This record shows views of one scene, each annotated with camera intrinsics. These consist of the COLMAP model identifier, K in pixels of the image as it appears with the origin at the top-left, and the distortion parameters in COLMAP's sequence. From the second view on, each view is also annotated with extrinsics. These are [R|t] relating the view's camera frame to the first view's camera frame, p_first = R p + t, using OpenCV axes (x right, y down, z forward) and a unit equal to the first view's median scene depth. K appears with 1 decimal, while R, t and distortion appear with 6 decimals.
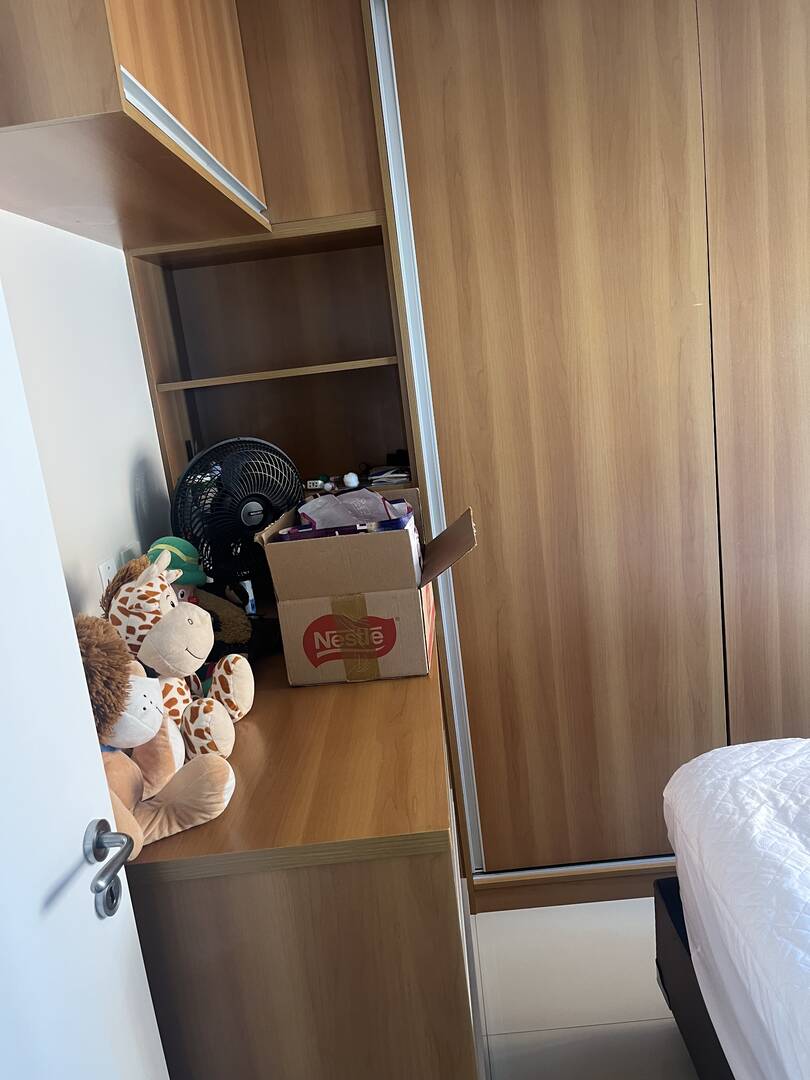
lens RADIAL K [[820.6, 0, 406.0], [0, 820.6, 542.4], [0, 0, 1]] dist [0.005517, -0.011961]
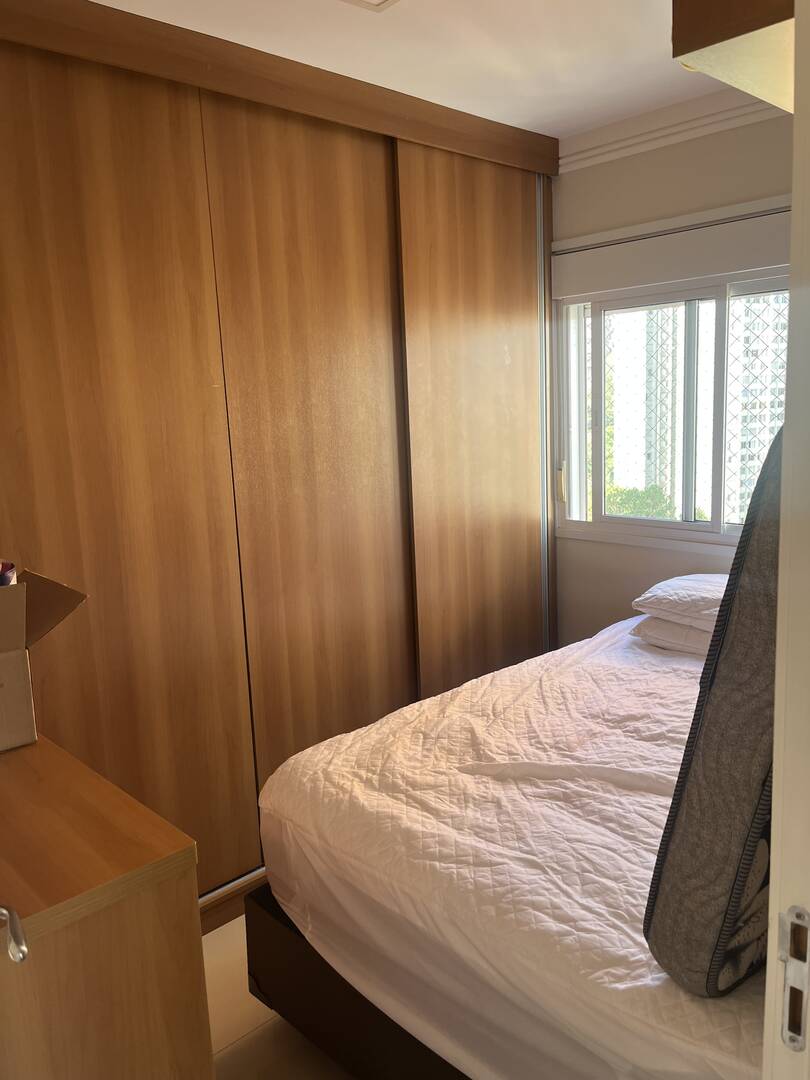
lens RADIAL K [[820.6, 0, 408.6], [0, 820.6, 537.1], [0, 0, 1]] dist [0.005517, -0.011961]
pose [[0.709934, -0.029834, 0.703636, -0.344012], [0.117835, 0.990050, -0.076913, 0.056150], [-0.694340, 0.137516, 0.706386, 0.017569]]
